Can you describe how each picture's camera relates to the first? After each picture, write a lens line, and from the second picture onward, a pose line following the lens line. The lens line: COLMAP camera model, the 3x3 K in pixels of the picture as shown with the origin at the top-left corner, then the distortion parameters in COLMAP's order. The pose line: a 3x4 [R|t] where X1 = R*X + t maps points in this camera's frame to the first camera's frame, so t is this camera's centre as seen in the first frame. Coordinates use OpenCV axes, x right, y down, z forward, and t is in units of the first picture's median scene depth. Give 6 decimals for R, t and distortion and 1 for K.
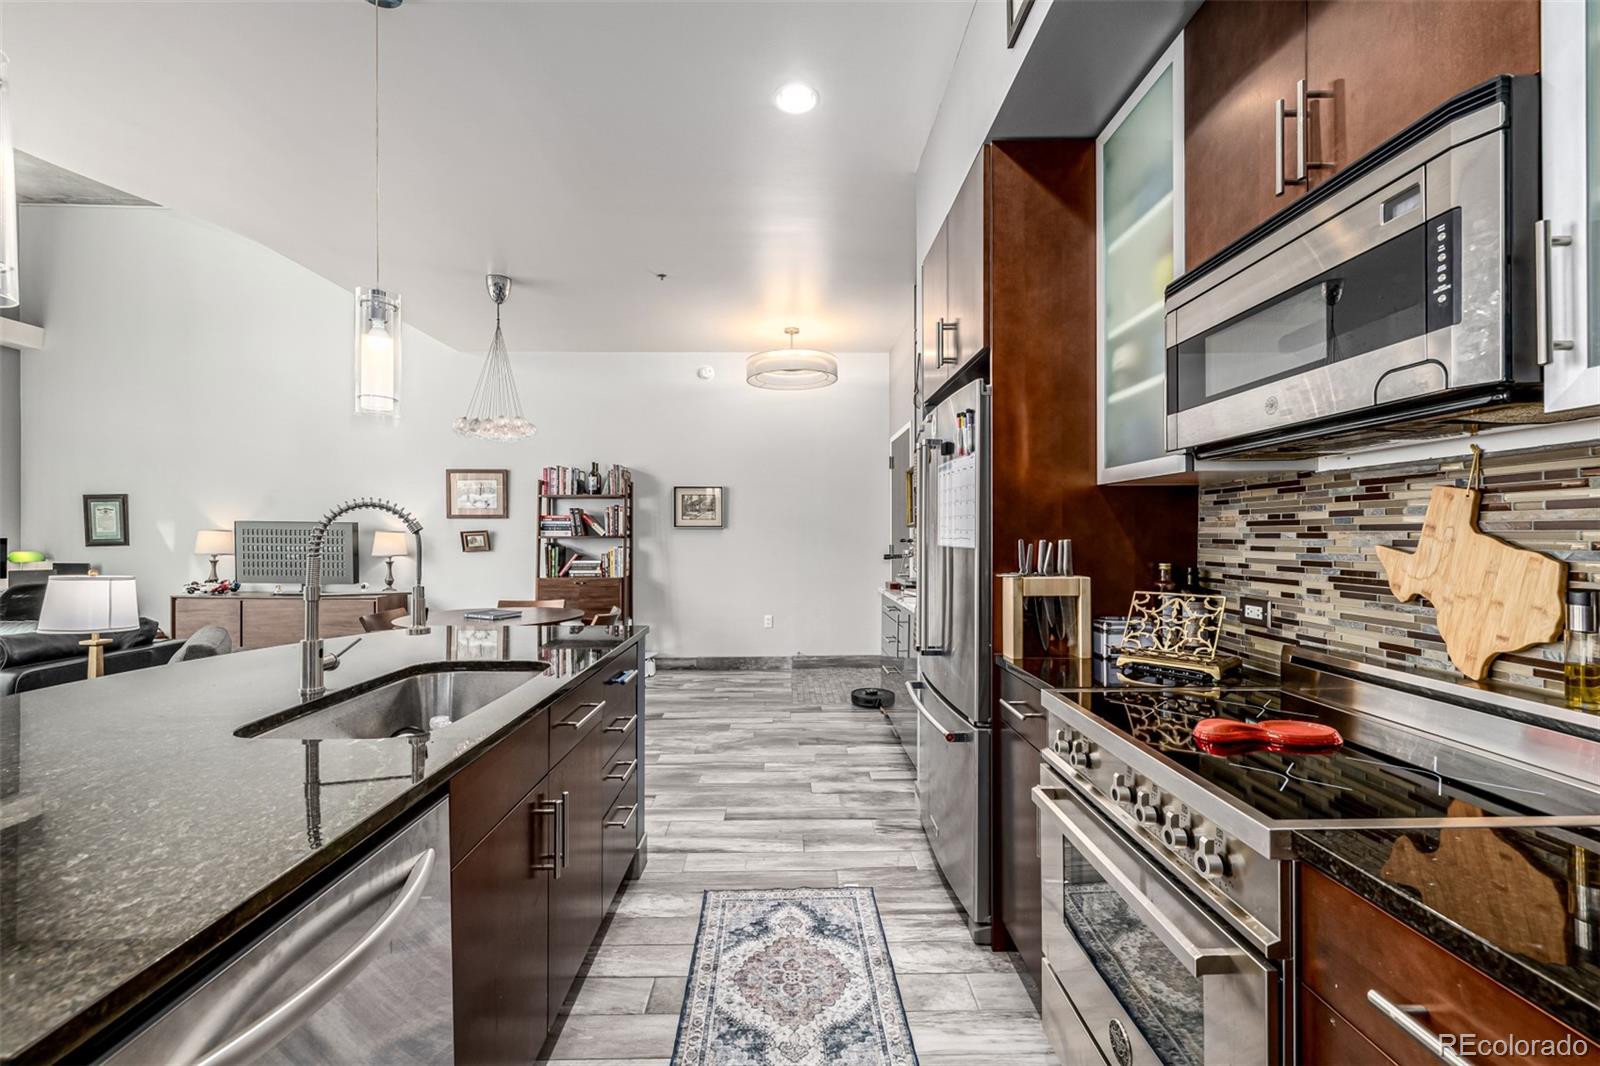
lens RADIAL K [[672.9, 0, 800.0], [0, 672.9, 533.0], [0, 0, 1]] dist [0.001139, 0.000145]
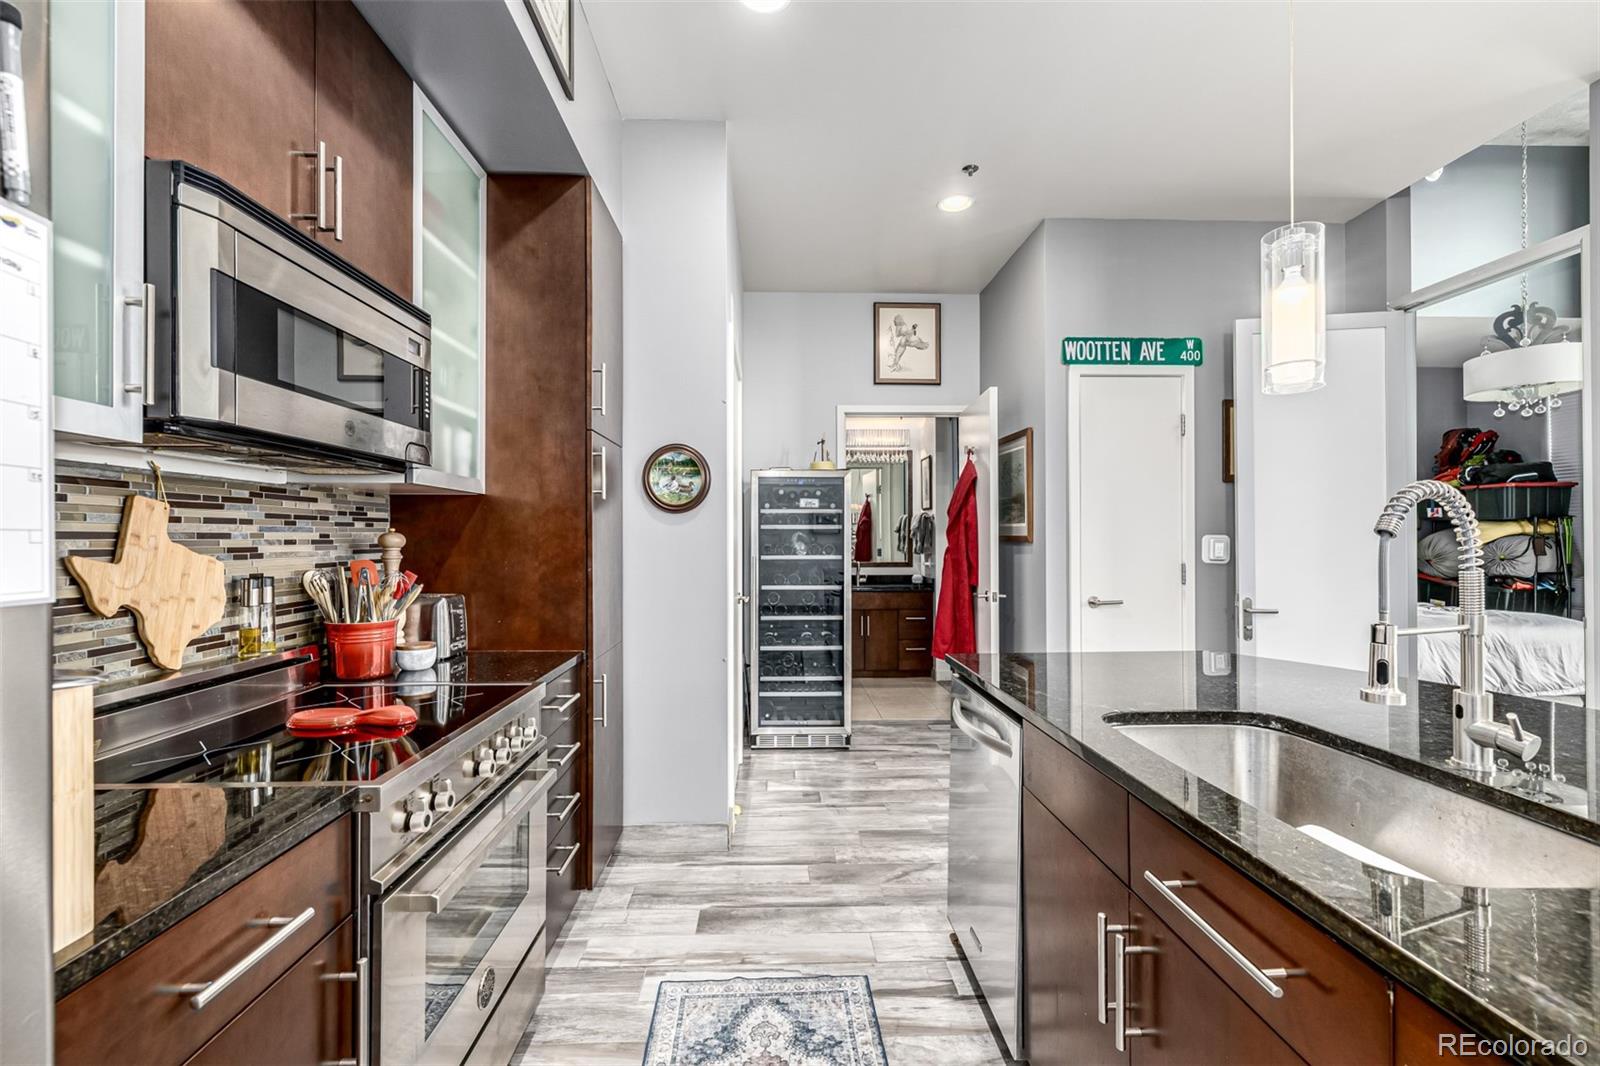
lens RADIAL K [[672.9, 0, 800.0], [0, 672.9, 533.0], [0, 0, 1]] dist [0.001139, 0.000145]
pose [[-0.999939, 0.004565, -0.010039, -0.044395], [0.004632, 0.999967, -0.006659, -0.001665], [0.010008, -0.006705, -0.999927, 2.085887]]
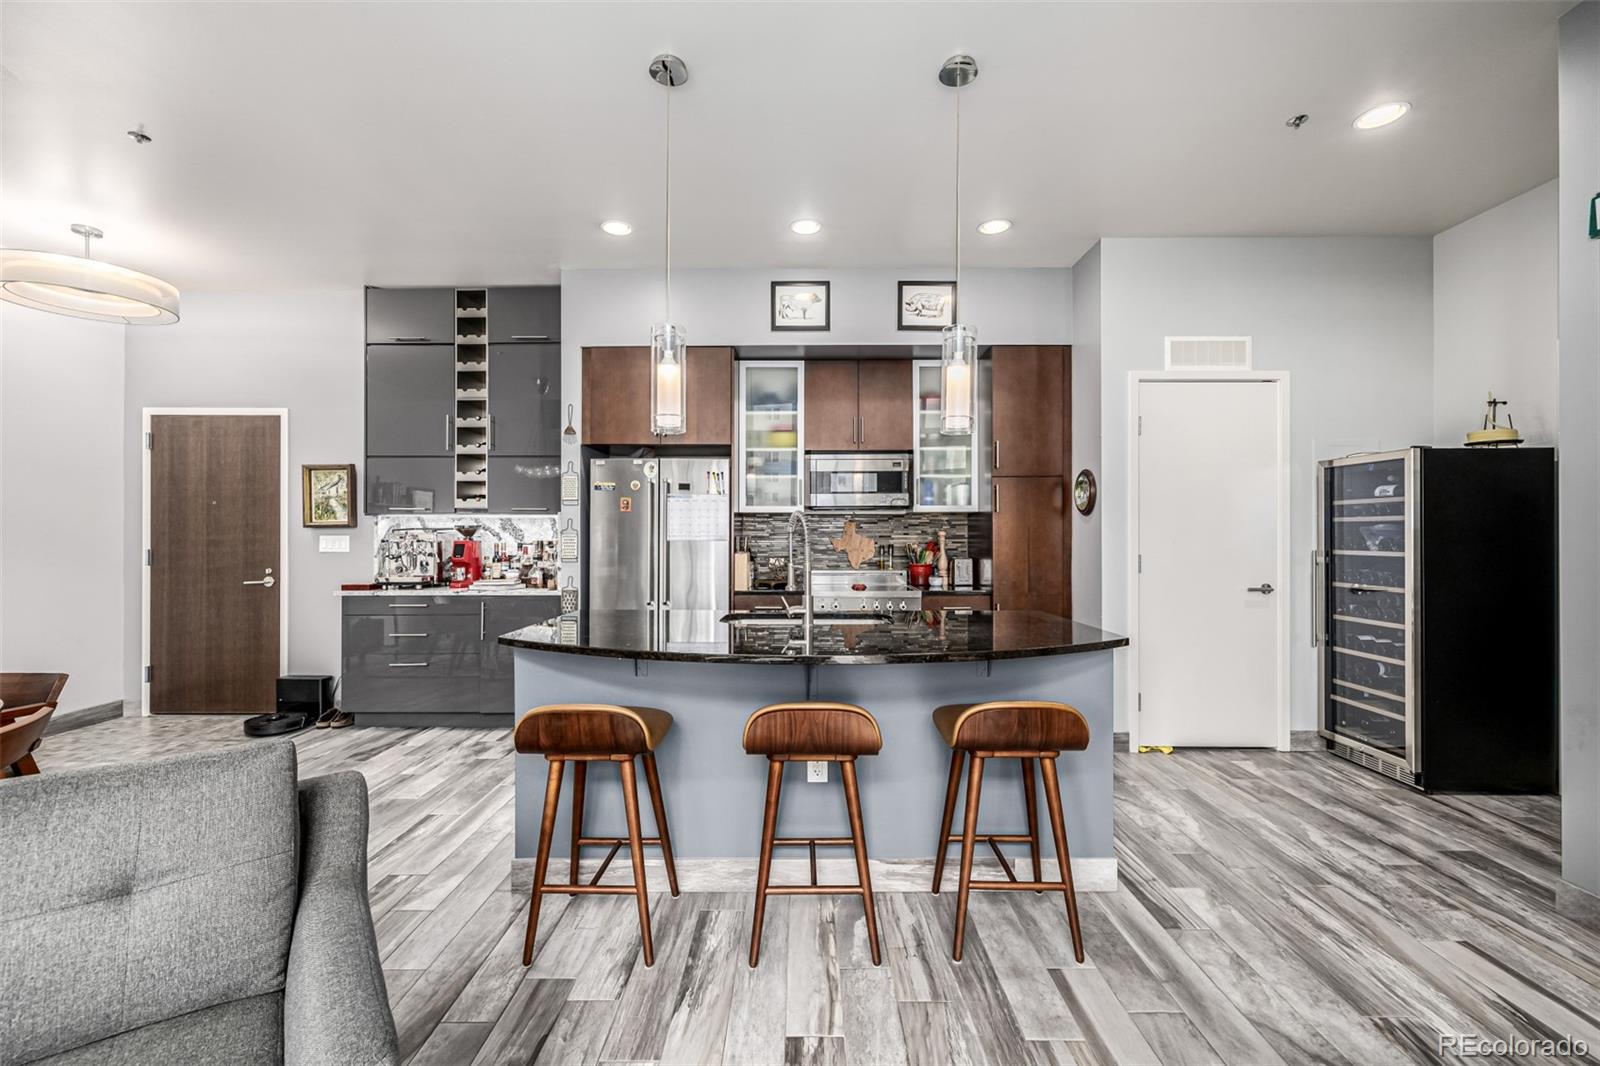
lens RADIAL K [[672.9, 0, 800.0], [0, 672.9, 533.0], [0, 0, 1]] dist [0.001139, 0.000145]
pose [[0.019867, 0.003933, 0.999795, -2.957698], [0.002092, 0.999990, -0.003975, 0.013610], [-0.999800, 0.002170, 0.019859, 1.215837]]
